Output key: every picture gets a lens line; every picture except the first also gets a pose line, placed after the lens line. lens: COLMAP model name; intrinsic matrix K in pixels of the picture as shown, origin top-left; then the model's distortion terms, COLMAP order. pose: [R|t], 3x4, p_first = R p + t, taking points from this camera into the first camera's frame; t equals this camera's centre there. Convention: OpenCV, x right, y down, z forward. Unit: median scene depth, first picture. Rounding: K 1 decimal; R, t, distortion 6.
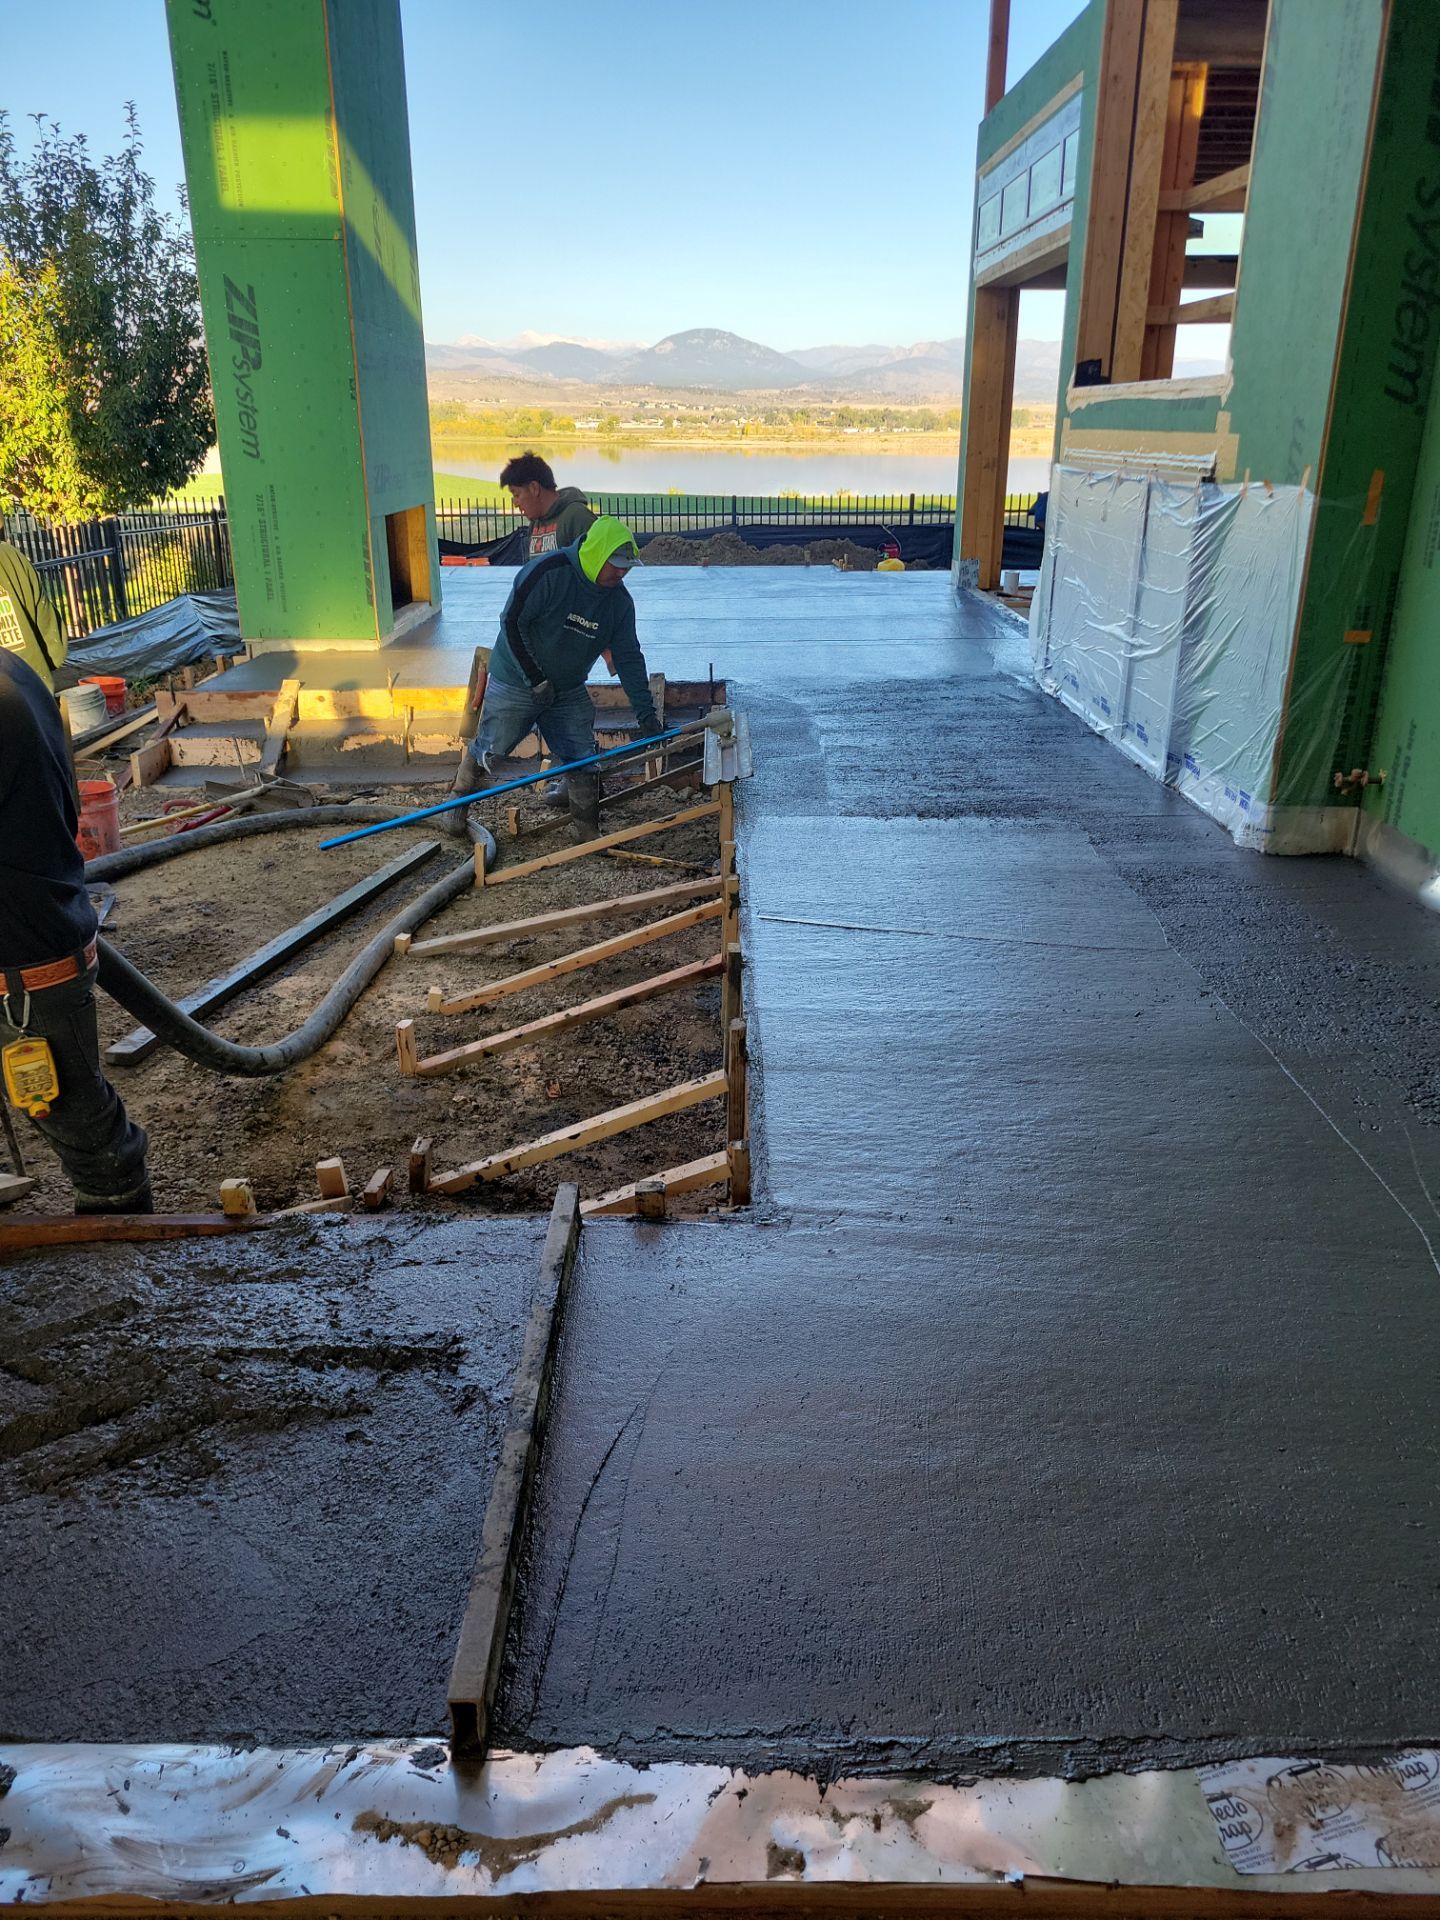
lens RADIAL K [[1481.7, 0, 720.0], [0, 1481.7, 960.0], [0, 0, 1]] dist [0.063978, -0.045278]
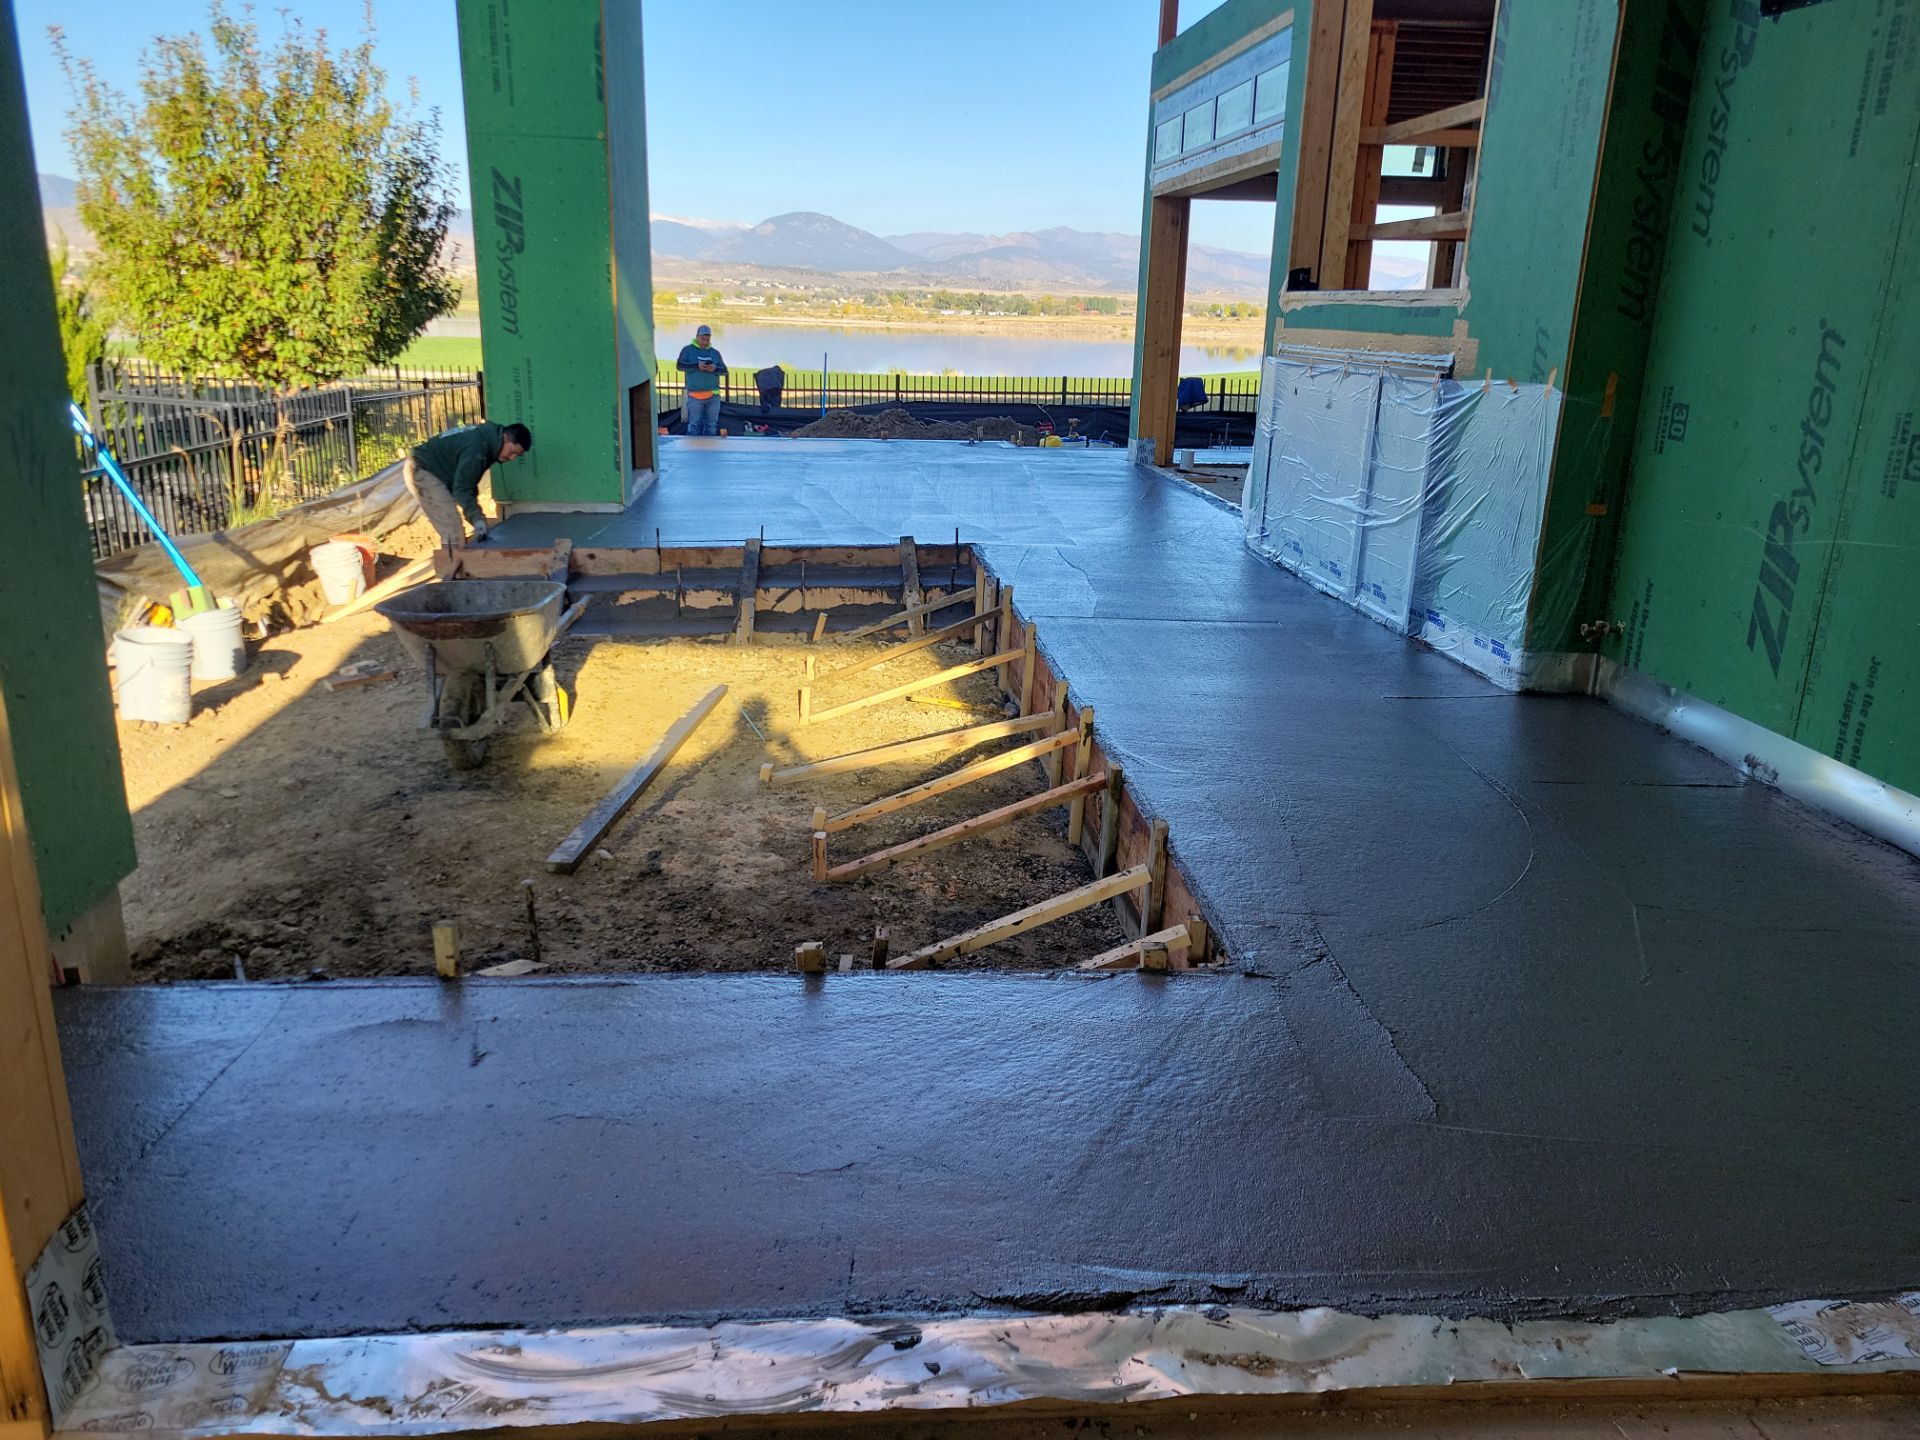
lens RADIAL K [[1468.8, 0, 960.0], [0, 1468.8, 720.0], [0, 0, 1]] dist [0.066404, -0.048753]
pose [[0.996219, 0.000710, 0.086880, -0.136676], [0.005454, 0.997483, -0.070700, 0.023436], [-0.086712, 0.070906, 0.993707, -0.085651]]
